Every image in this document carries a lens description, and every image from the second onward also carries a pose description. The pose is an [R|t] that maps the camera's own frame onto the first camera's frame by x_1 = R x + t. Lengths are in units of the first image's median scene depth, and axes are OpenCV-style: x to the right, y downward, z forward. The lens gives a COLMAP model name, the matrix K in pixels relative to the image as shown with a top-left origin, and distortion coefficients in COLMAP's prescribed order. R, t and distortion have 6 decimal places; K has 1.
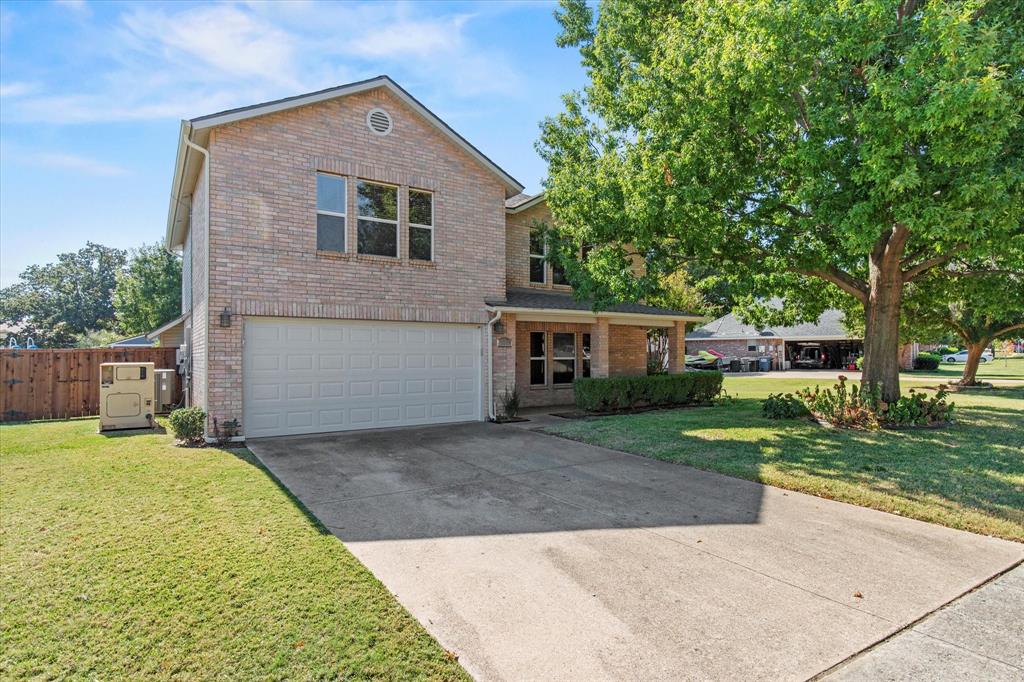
lens RADIAL K [[518.1, 0, 510.9], [0, 518.1, 330.2], [0, 0, 1]] dist [0.003549, 0.000061]
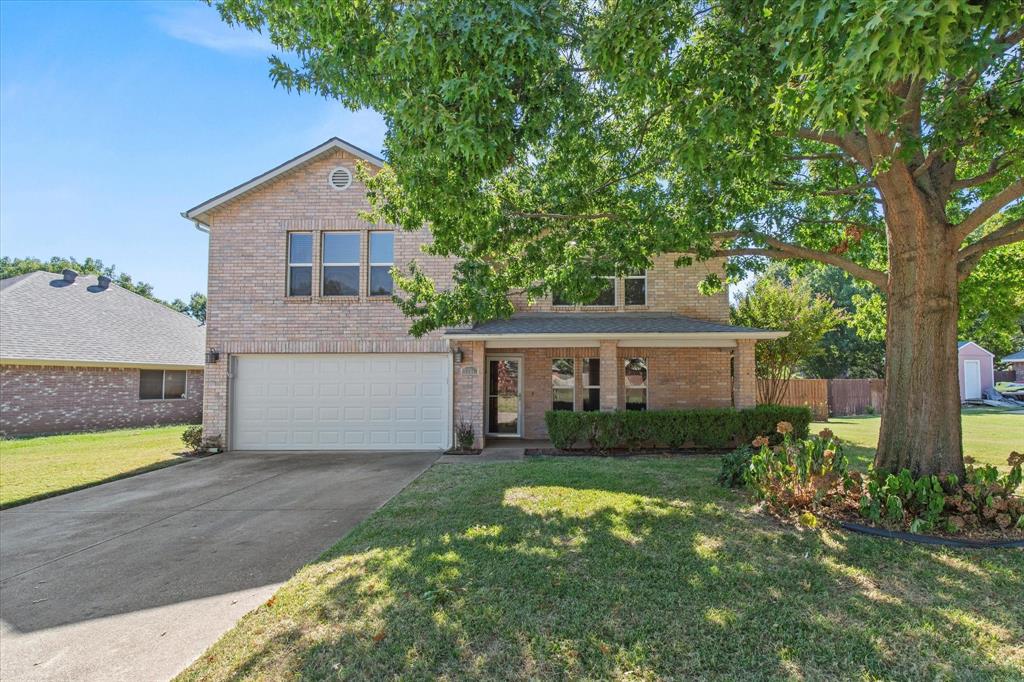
lens RADIAL K [[464.4, 0, 509.9], [0, 464.4, 346.0], [0, 0, 1]] dist [0.011018, -0.000433]
pose [[0.839202, -0.041489, -0.542234, 0.615300], [0.027062, 0.999036, -0.034558, 0.010432], [0.543146, 0.014328, 0.839516, 0.361374]]
